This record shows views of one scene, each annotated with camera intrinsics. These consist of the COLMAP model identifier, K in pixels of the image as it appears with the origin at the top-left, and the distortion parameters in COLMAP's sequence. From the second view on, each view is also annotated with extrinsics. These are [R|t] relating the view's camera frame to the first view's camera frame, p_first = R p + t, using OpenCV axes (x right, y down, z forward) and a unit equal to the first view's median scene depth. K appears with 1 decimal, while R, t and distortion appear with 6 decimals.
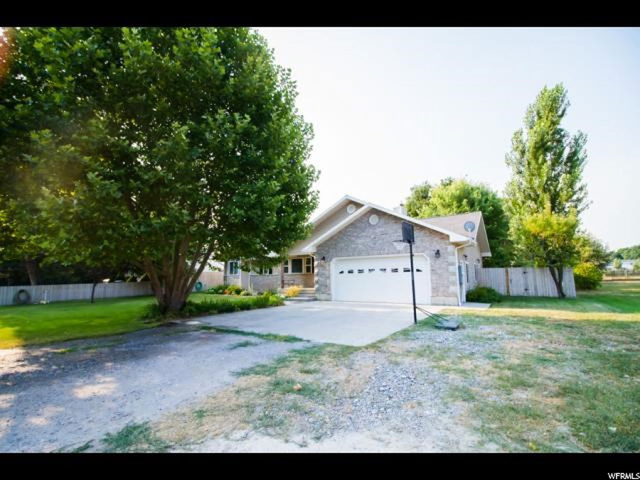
lens RADIAL K [[306.2, 0, 321.3], [0, 306.2, 230.2], [0, 0, 1]] dist [-0.015291, -0.000507]
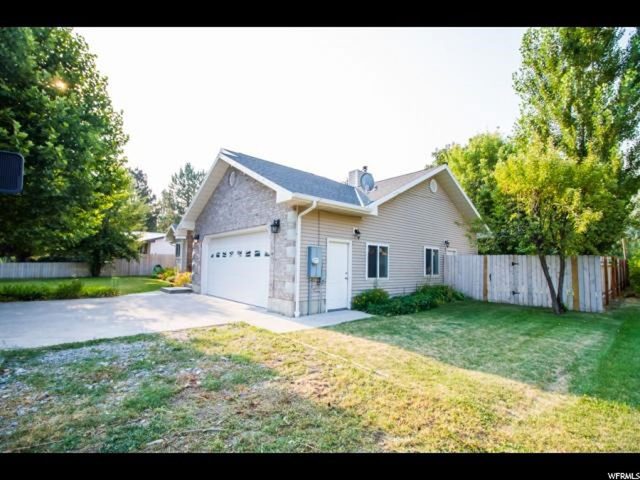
lens RADIAL K [[306.2, 0, 321.3], [0, 306.2, 230.2], [0, 0, 1]] dist [-0.015291, -0.000507]
pose [[0.965596, -0.000621, -0.260047, 0.531369], [0.011841, 0.999065, 0.041581, 0.052514], [0.259778, -0.043230, 0.964700, 0.389904]]
